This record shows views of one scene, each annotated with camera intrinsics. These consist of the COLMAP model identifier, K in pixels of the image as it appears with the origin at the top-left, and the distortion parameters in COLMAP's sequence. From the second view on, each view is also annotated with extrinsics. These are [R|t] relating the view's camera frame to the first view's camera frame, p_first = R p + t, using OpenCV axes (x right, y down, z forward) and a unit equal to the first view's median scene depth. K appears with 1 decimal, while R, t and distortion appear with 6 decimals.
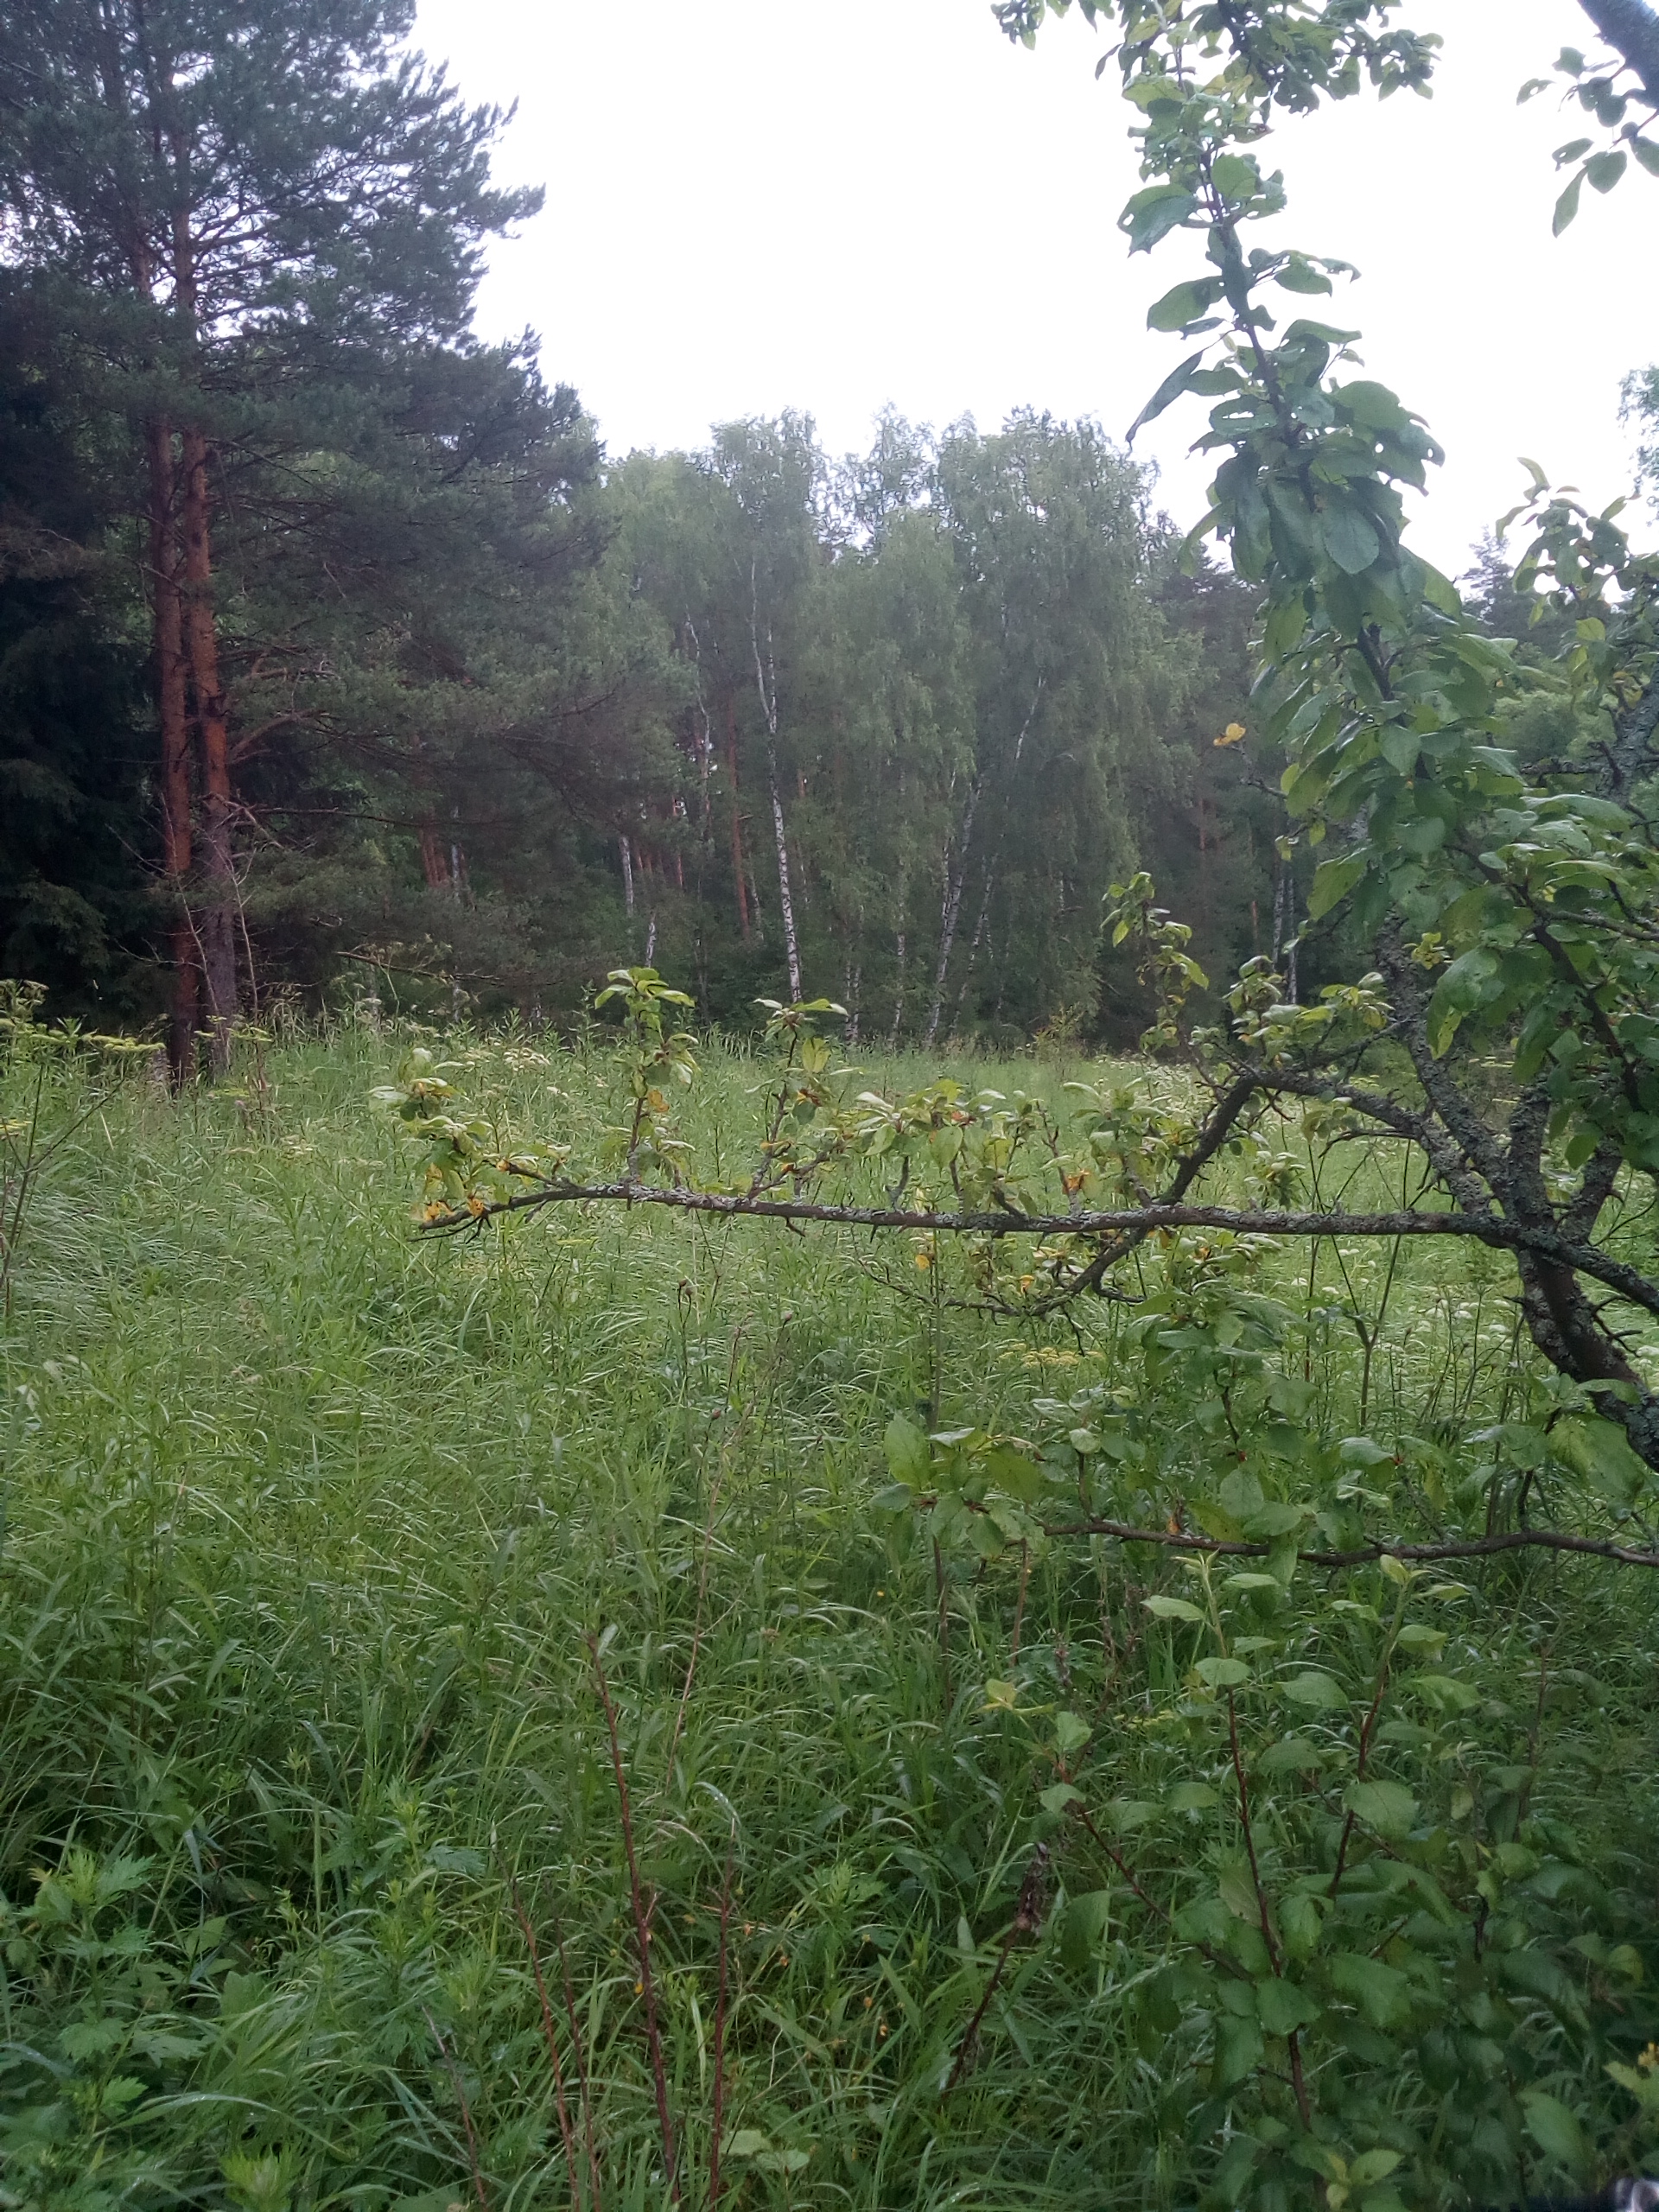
lens RADIAL K [[873.4, 0, 832.1], [0, 873.4, 1188.7], [0, 0, 1]] dist [-0.064717, 0.006287]
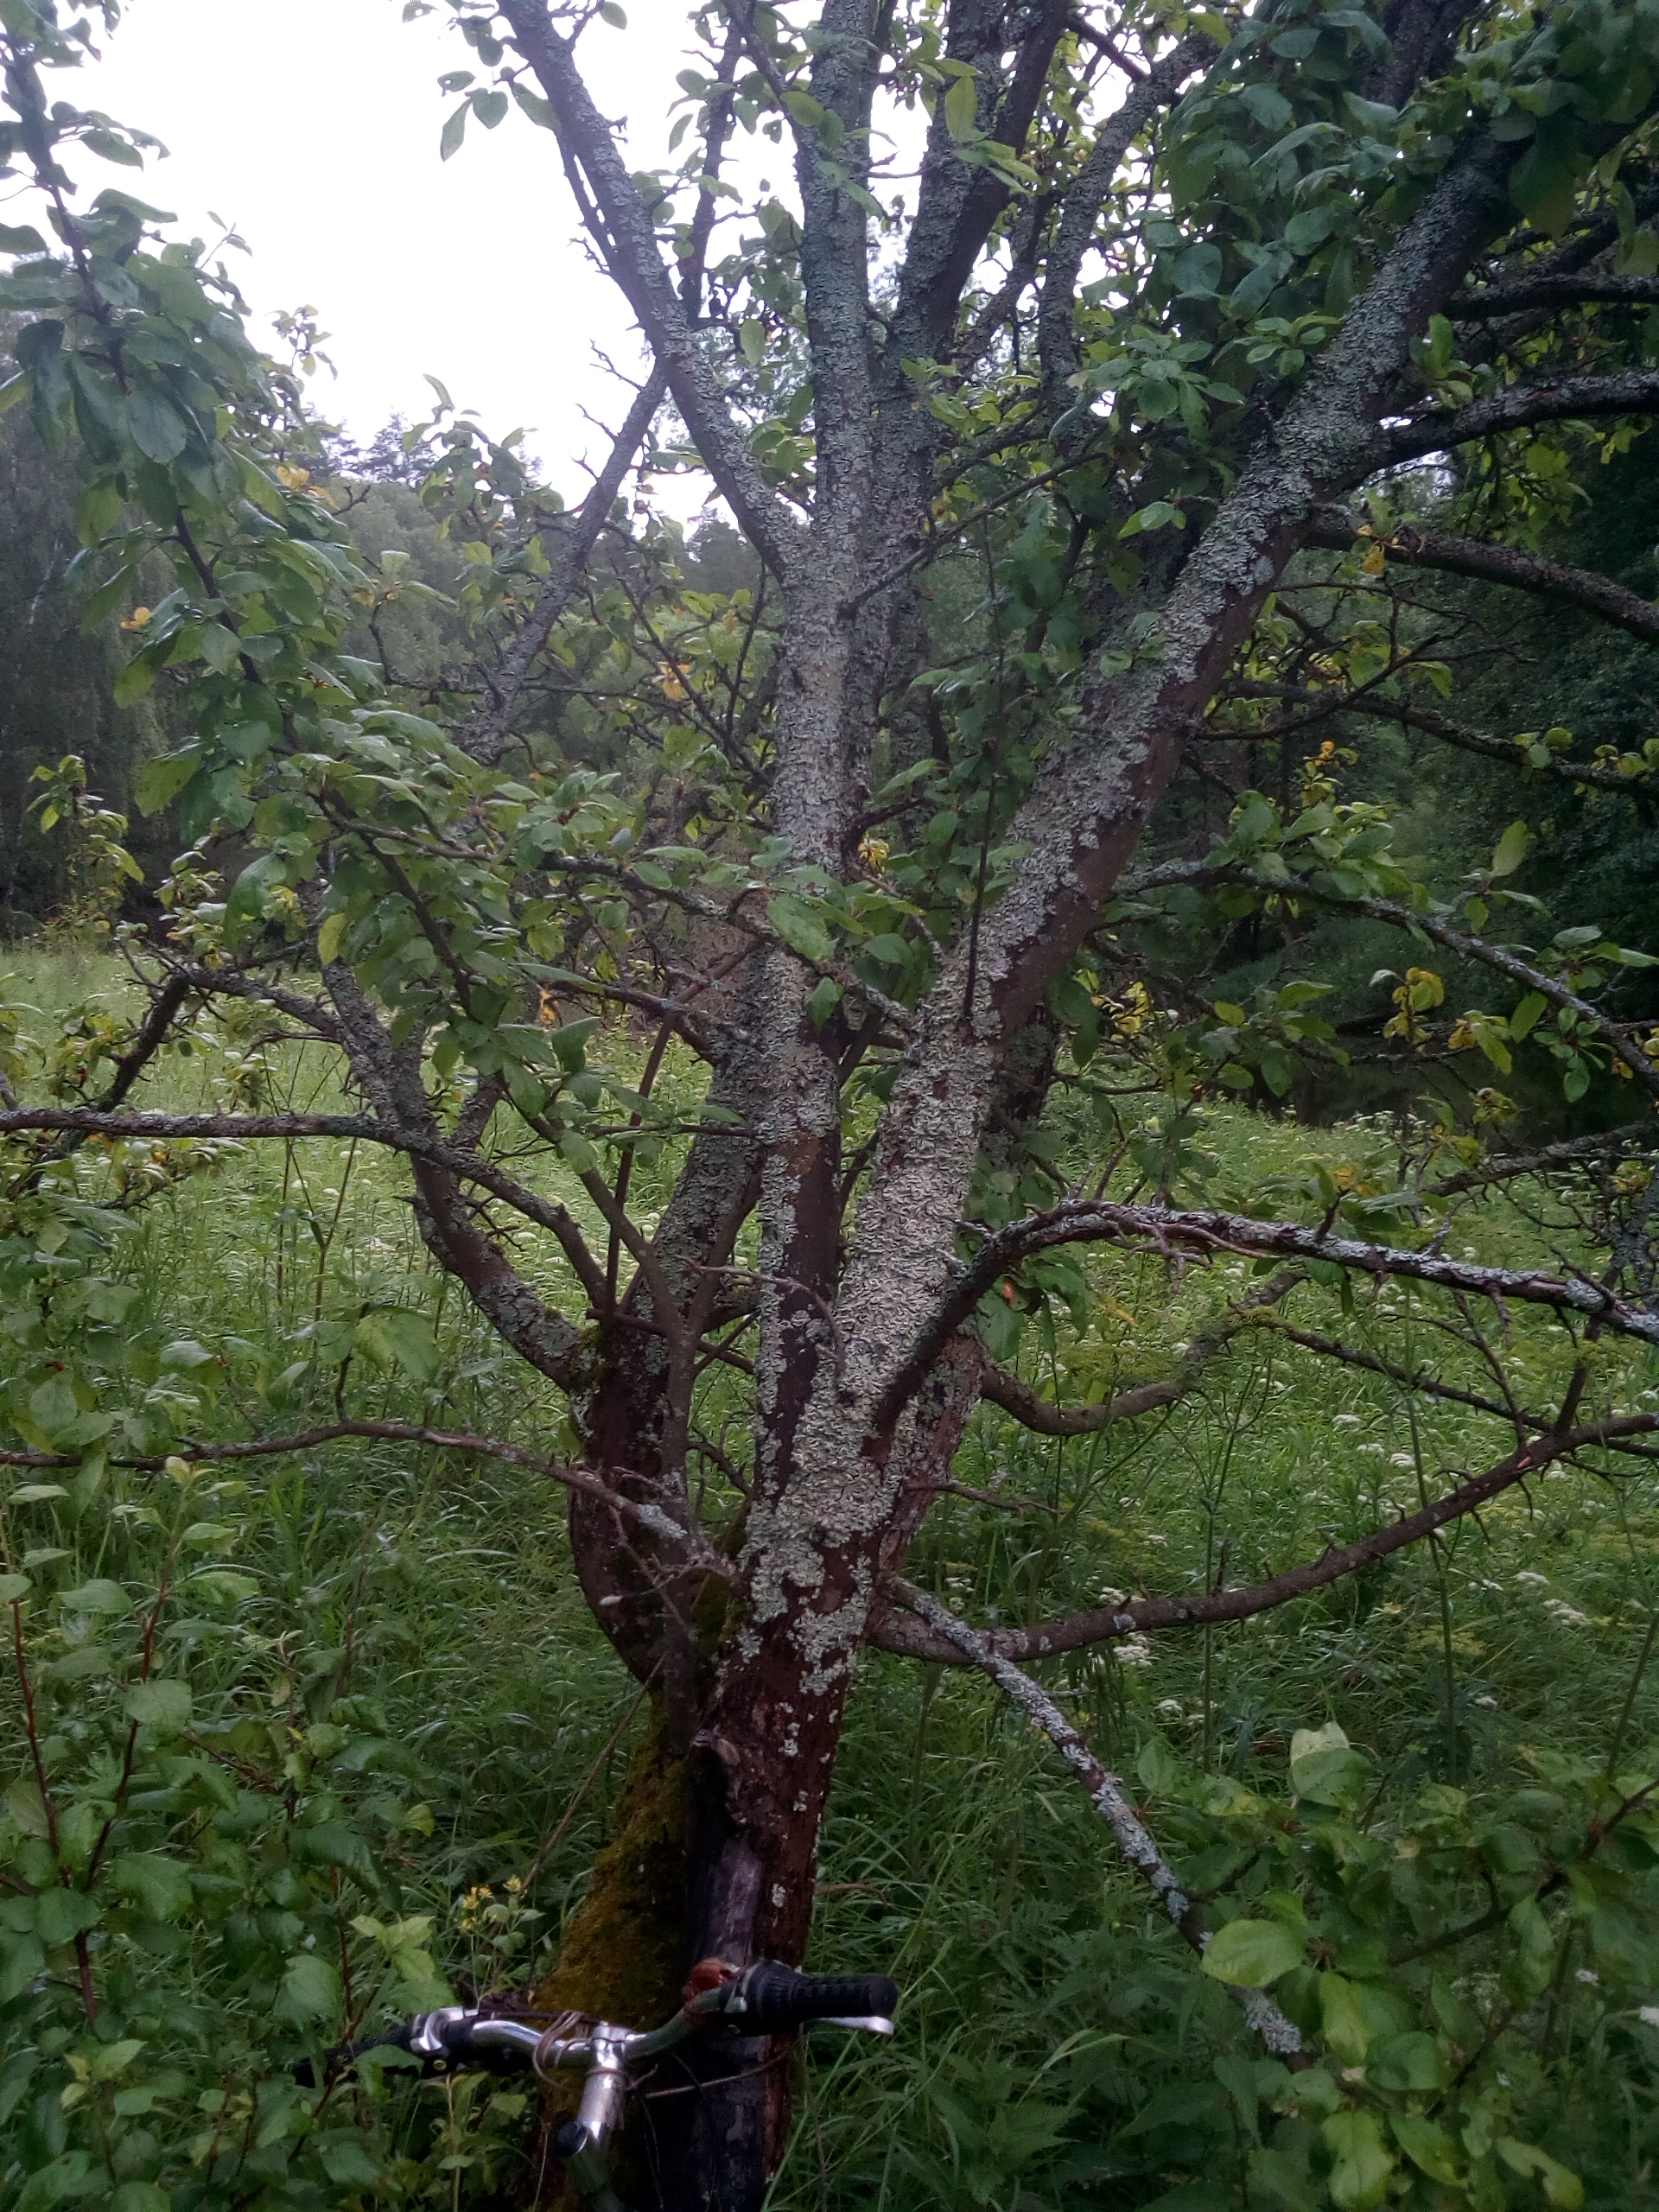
lens RADIAL K [[901.5, 0, 829.5], [0, 901.5, 1106.0], [0, 0, 1]] dist [-0.067662, 0.007176]
pose [[0.930253, -0.002184, 0.366911, 1.002961], [-0.006943, 0.999698, 0.023555, -0.013432], [-0.366852, -0.024460, 0.929958, -0.231348]]
